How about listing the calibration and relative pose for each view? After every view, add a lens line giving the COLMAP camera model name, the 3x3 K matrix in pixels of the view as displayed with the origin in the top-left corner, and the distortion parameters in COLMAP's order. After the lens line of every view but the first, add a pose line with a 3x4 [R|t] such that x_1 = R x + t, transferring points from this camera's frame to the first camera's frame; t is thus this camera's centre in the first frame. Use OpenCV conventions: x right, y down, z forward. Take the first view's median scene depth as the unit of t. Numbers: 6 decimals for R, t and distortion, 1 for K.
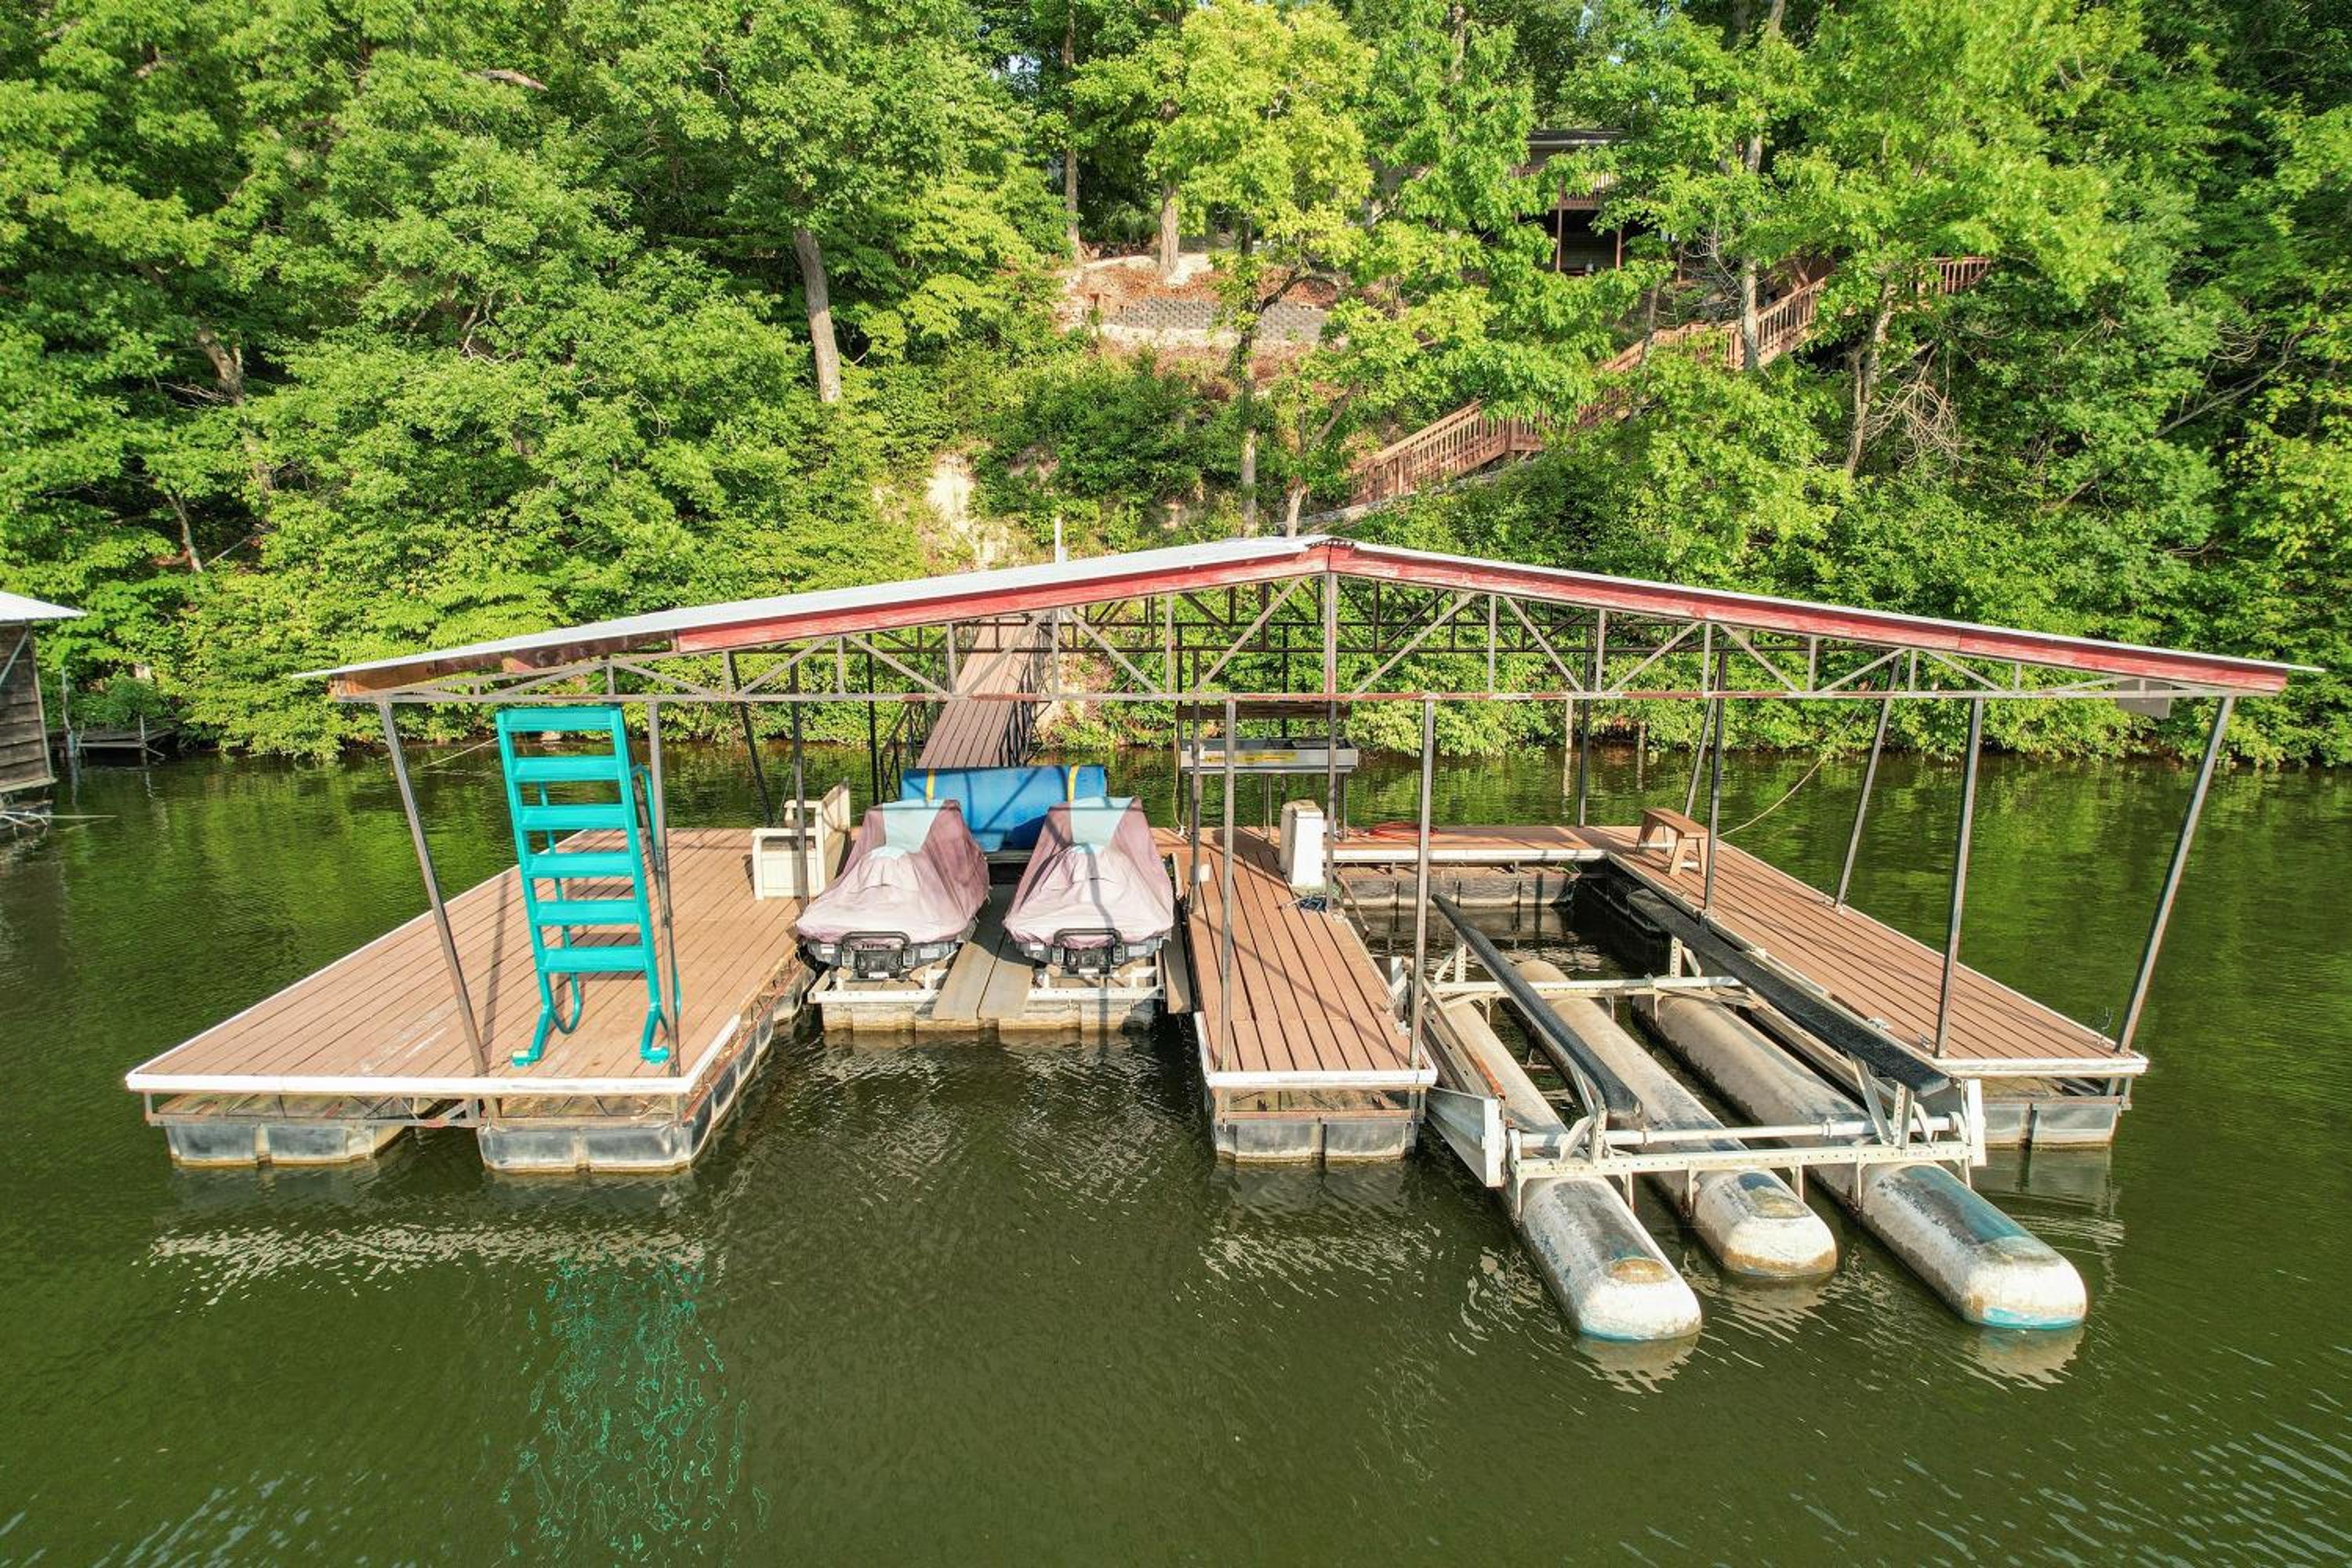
lens RADIAL K [[1503.5, 0, 1171.9], [0, 1503.5, 791.6], [0, 0, 1]] dist [-0.070996, 0.067420]
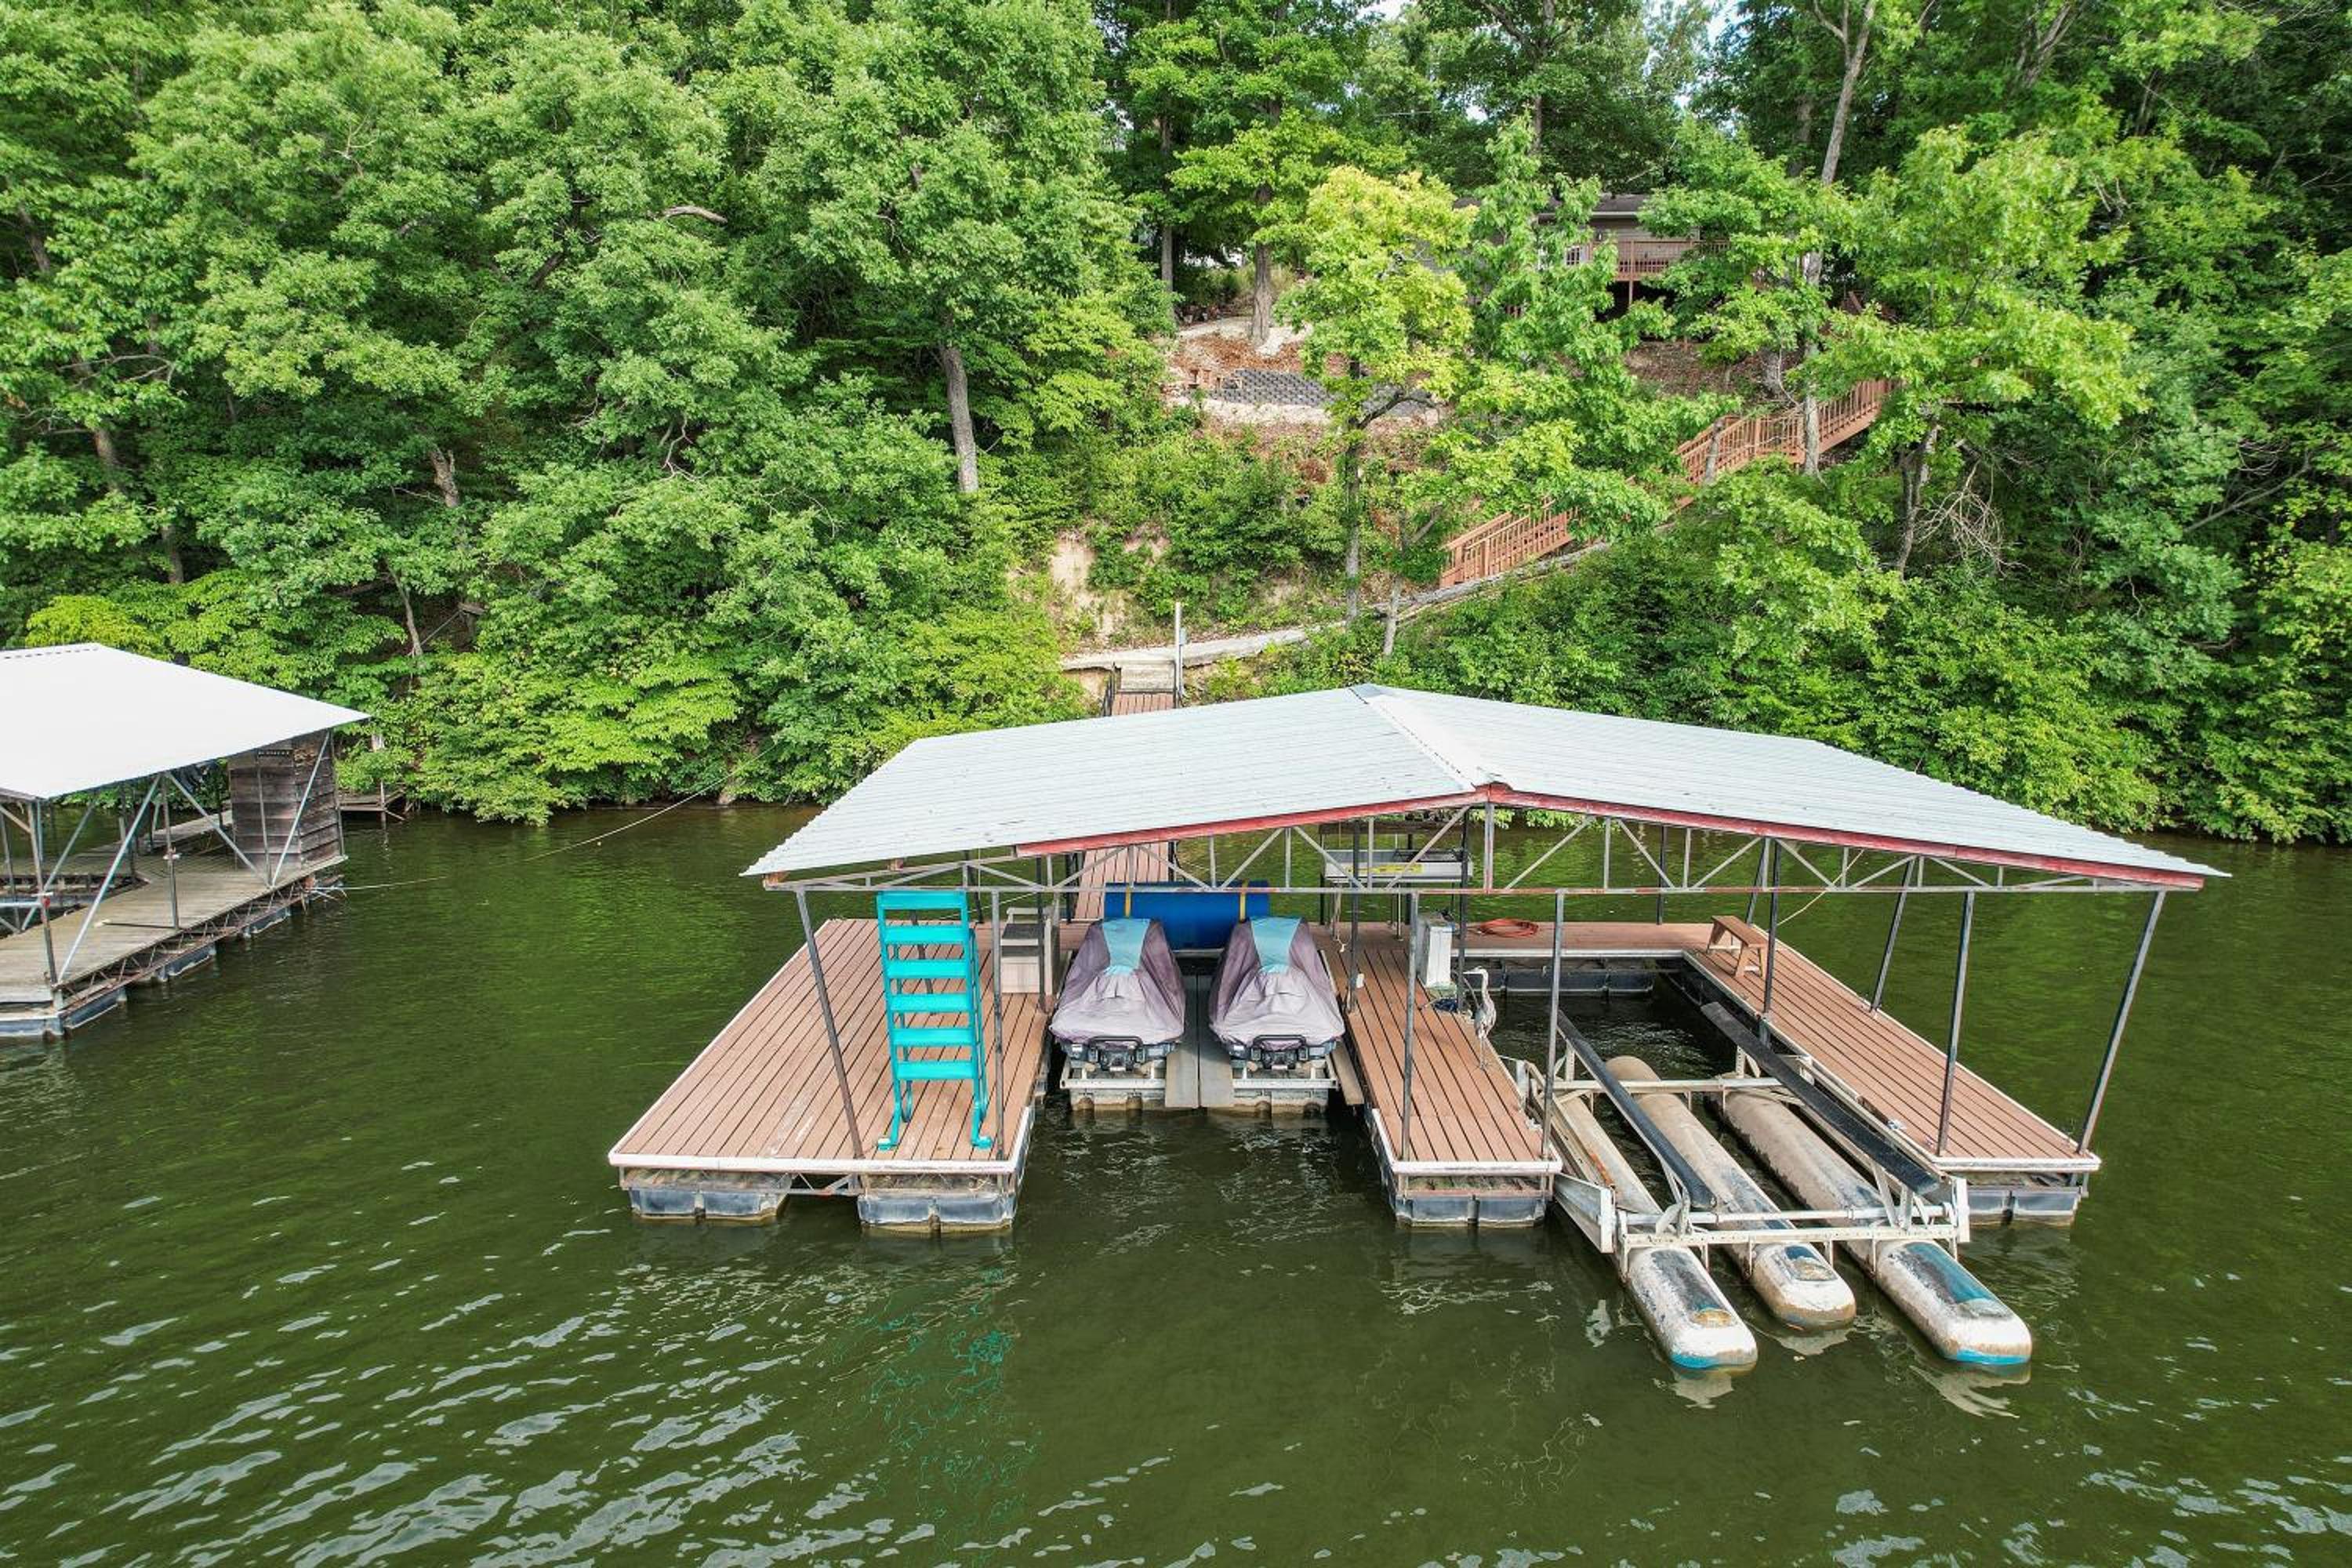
lens RADIAL K [[1503.5, 0, 1174.9], [0, 1503.5, 788.9], [0, 0, 1]] dist [-0.070996, 0.067420]
pose [[0.999382, 0.007083, -0.034437, -0.048264], [-0.007079, 0.999975, 0.000238, -0.055752], [0.034437, 0.000006, 0.999407, -0.135252]]
